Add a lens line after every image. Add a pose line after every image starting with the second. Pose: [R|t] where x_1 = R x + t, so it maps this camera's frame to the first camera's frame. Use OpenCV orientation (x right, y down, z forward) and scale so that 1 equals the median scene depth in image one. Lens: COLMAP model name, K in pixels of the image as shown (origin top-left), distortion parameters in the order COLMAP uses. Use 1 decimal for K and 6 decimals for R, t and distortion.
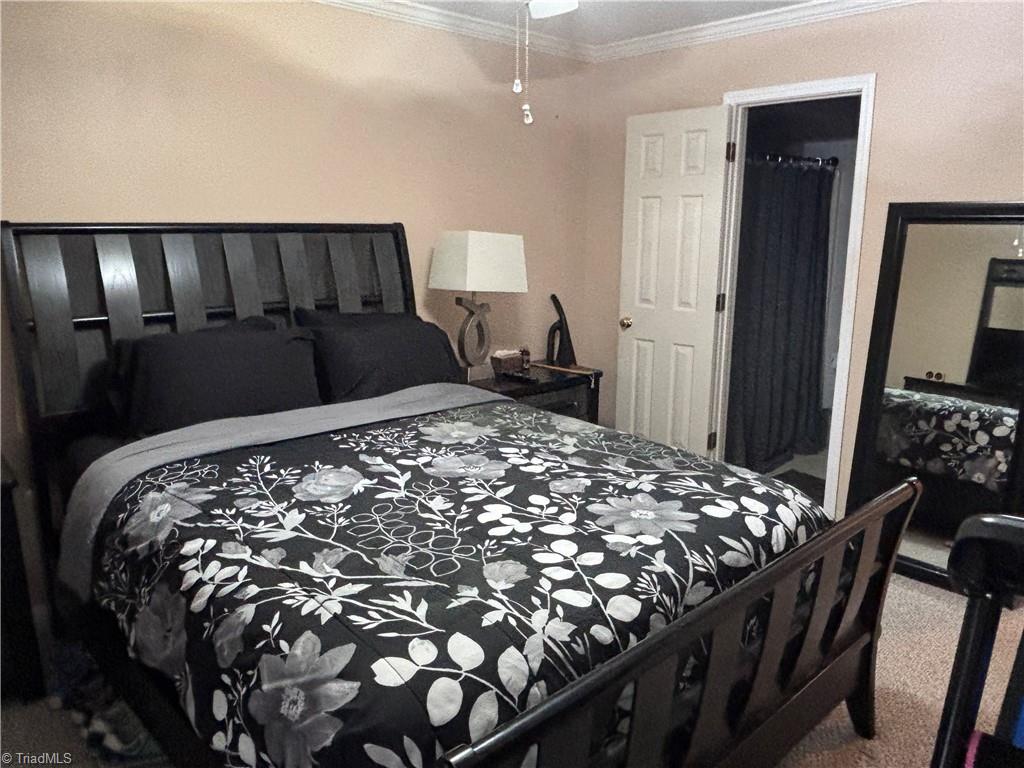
lens RADIAL K [[738.8, 0, 515.0], [0, 738.8, 377.6], [0, 0, 1]] dist [0.019592, -0.030717]
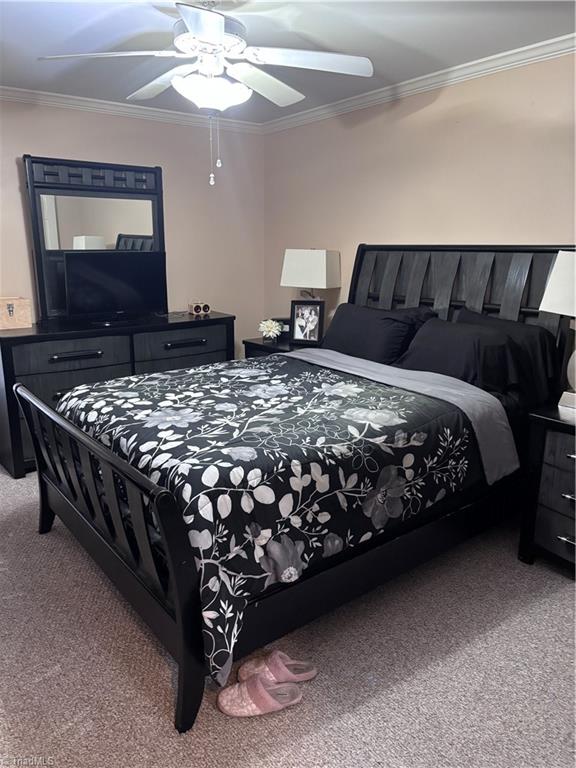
lens RADIAL K [[577.3, 0, 290.2], [0, 577.3, 388.0], [0, 0, 1]] dist [0.037429, -0.040126]
pose [[-0.101920, 0.233264, -0.967057, 1.352698], [-0.205885, 0.946126, 0.249914, -0.253367], [0.973254, 0.224574, -0.048404, 1.268336]]
